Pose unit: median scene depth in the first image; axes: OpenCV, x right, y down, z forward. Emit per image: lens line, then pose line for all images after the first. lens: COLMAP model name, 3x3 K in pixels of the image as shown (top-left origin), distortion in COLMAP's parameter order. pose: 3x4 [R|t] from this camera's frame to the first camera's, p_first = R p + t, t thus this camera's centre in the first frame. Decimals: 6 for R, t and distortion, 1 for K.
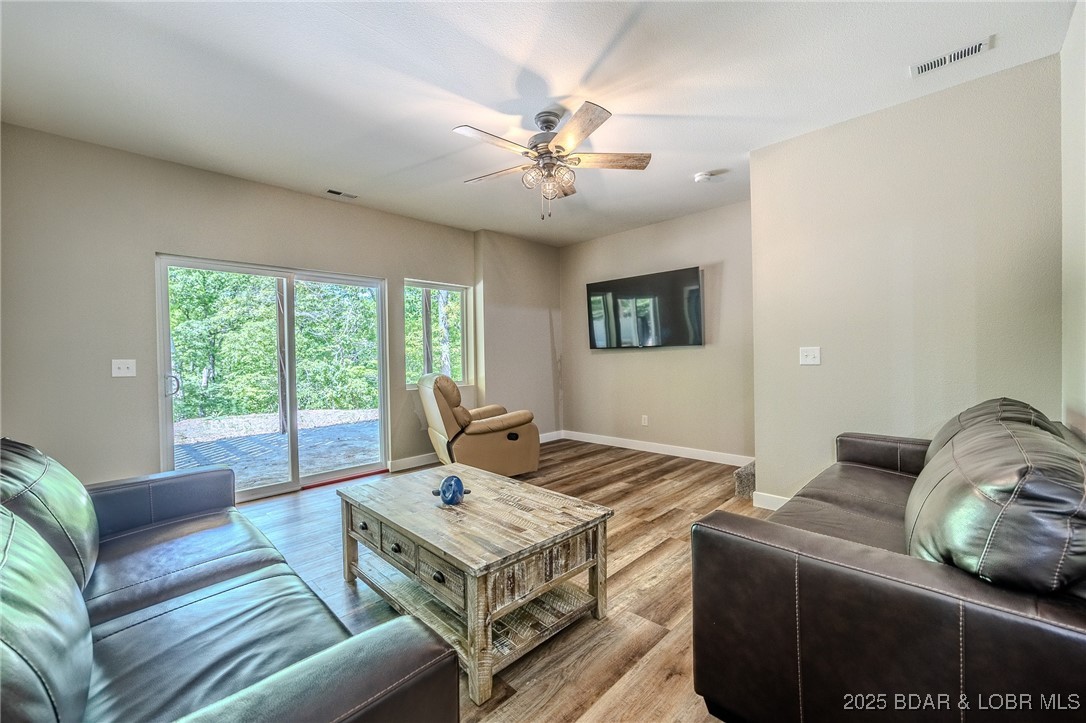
lens RADIAL K [[434.4, 0, 545.4], [0, 434.4, 362.8], [0, 0, 1]] dist [-0.001381, 0.000061]
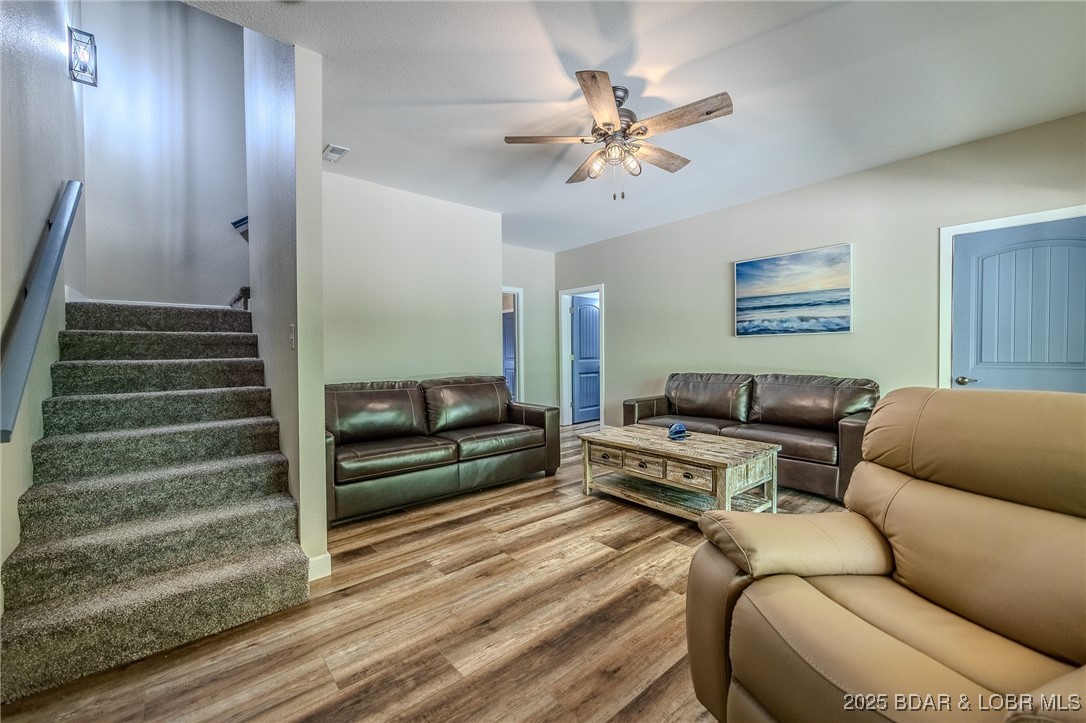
lens RADIAL K [[434.4, 0, 545.4], [0, 434.4, 362.8], [0, 0, 1]] dist [-0.001381, 0.000061]
pose [[-0.996189, 0.025681, 0.083360, 0.076545], [0.028719, 0.998959, 0.035443, -0.020484], [-0.082363, 0.037702, -0.995889, 1.670621]]
